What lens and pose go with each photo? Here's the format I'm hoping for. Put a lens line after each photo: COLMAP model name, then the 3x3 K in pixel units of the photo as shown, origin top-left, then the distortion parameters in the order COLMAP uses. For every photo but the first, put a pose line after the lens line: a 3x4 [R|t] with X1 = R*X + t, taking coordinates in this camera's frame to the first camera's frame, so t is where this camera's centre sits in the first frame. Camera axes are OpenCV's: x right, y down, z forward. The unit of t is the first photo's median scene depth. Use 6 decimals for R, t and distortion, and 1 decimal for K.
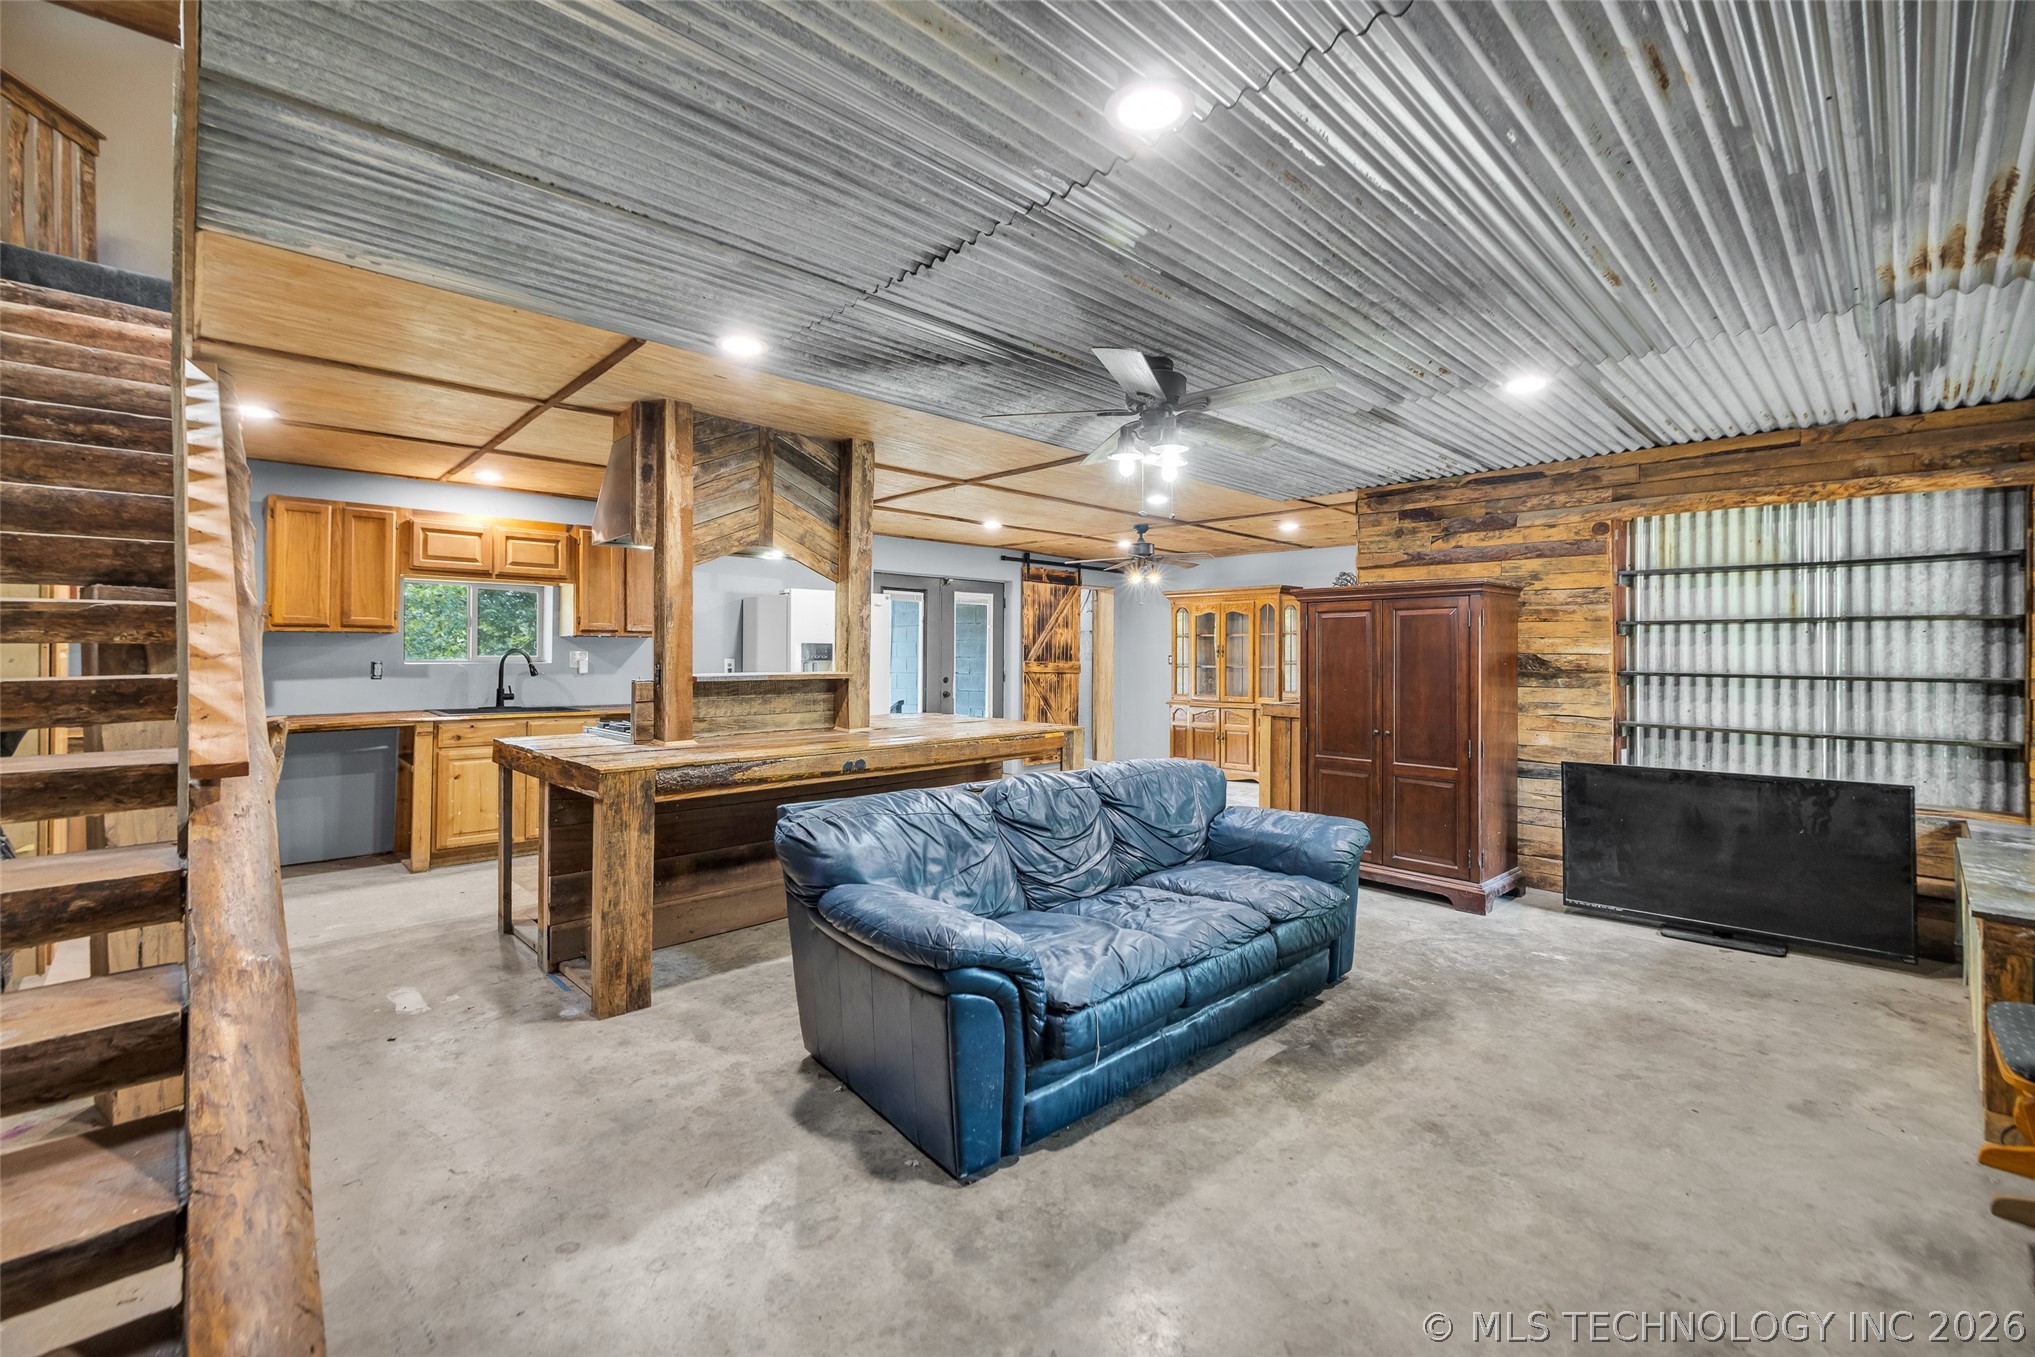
lens RADIAL K [[862.0, 0, 1017.6], [0, 862.0, 649.3], [0, 0, 1]] dist [0.000502, -0.000262]
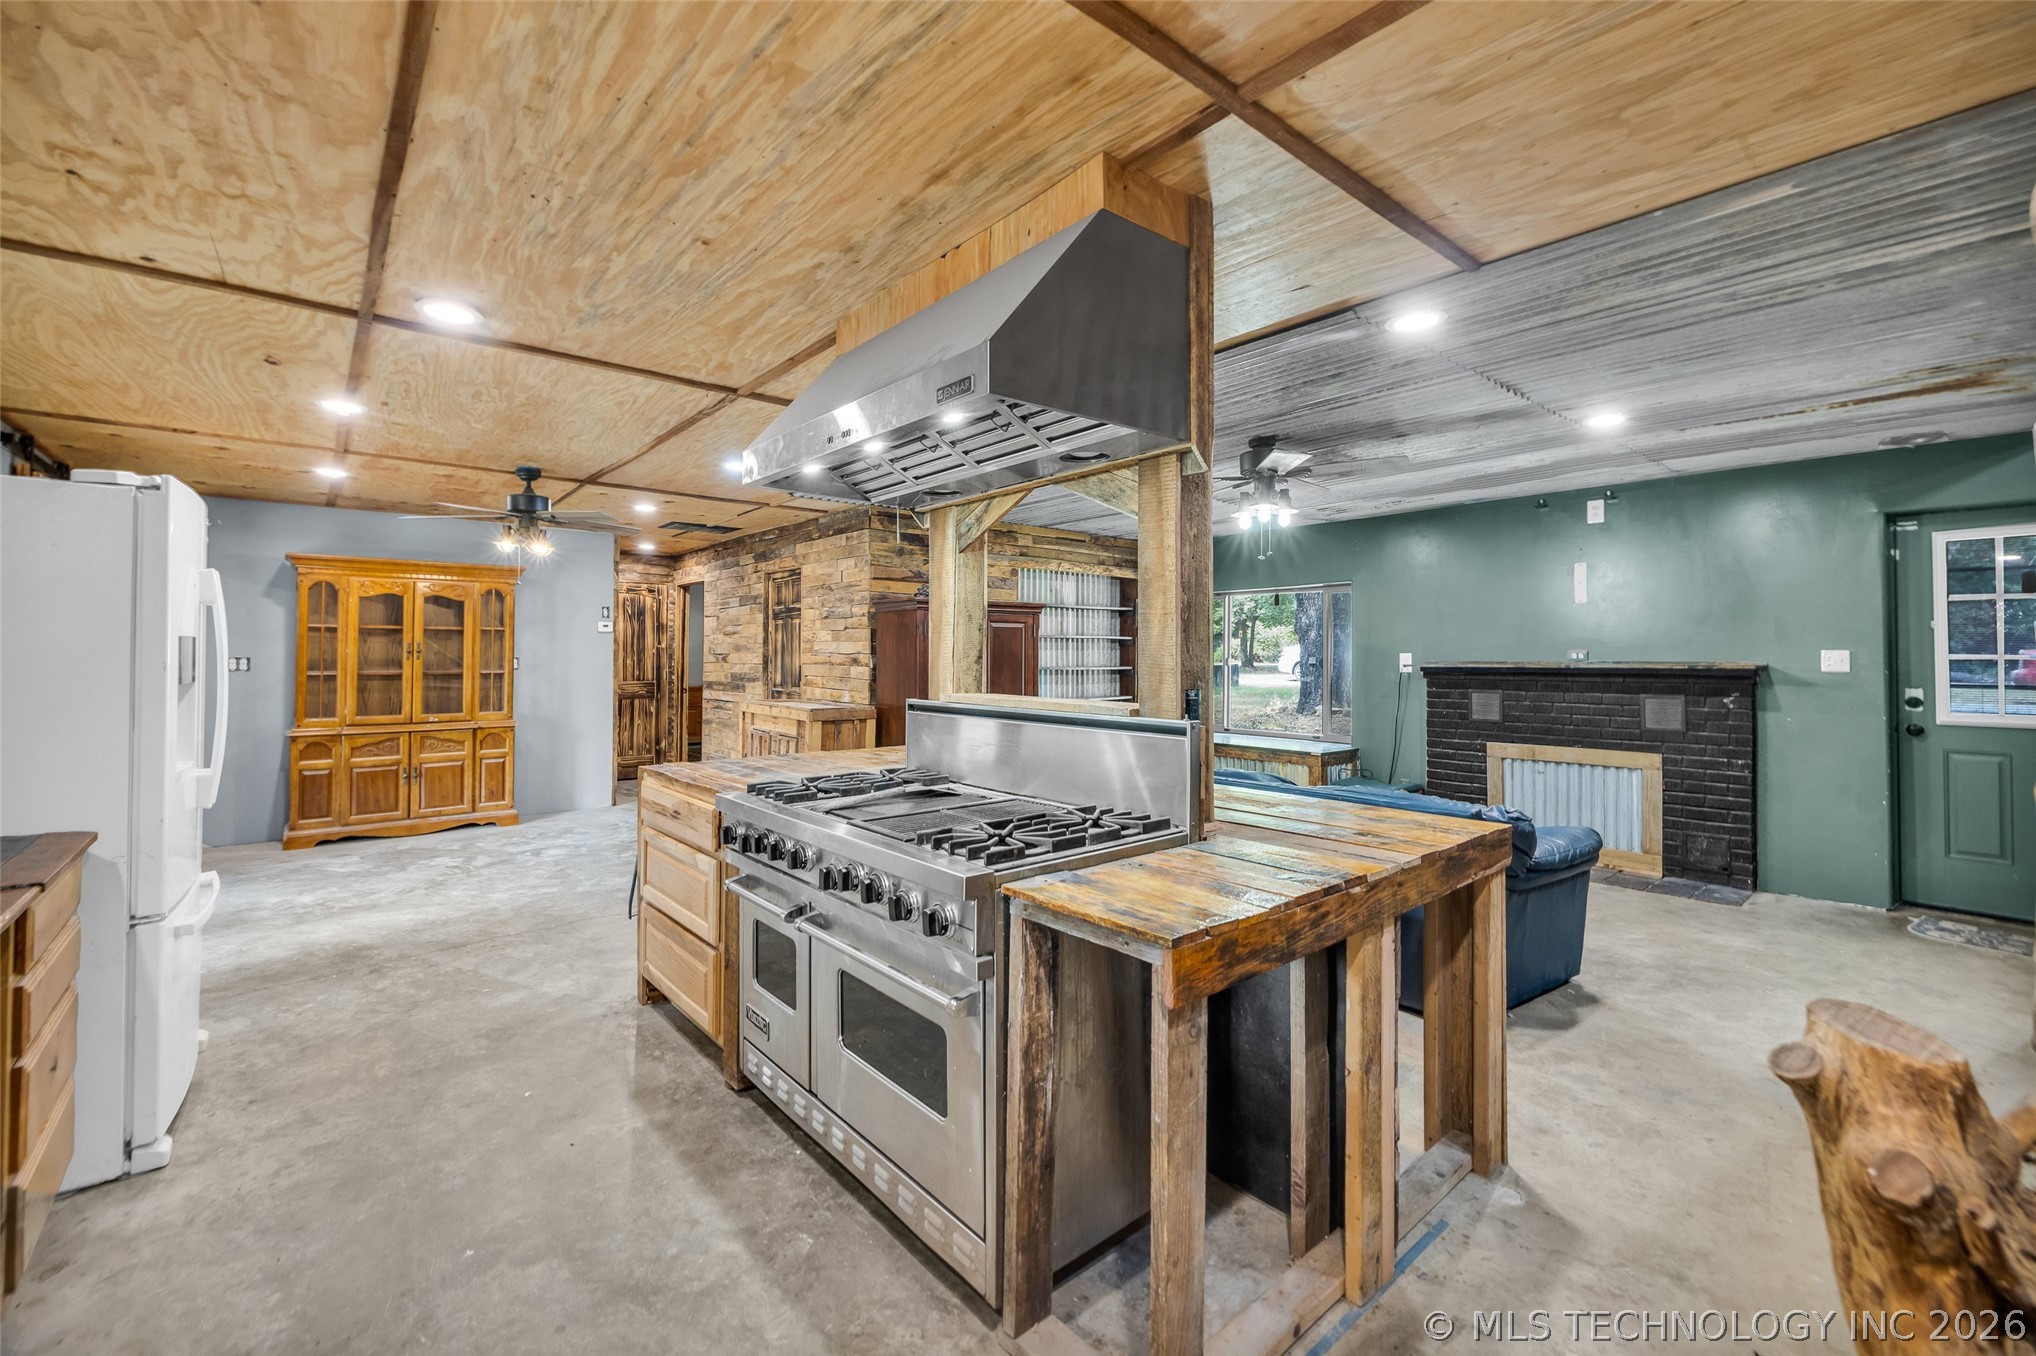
lens RADIAL K [[849.2, 0, 1028.5], [0, 849.2, 649.7], [0, 0, 1]] dist [-0.000100, -0.000029]
pose [[0.059232, -0.000529, 0.998244, -0.846015], [-0.008236, 0.999966, 0.001019, -0.007300], [-0.998210, -0.008282, 0.059226, 0.935695]]
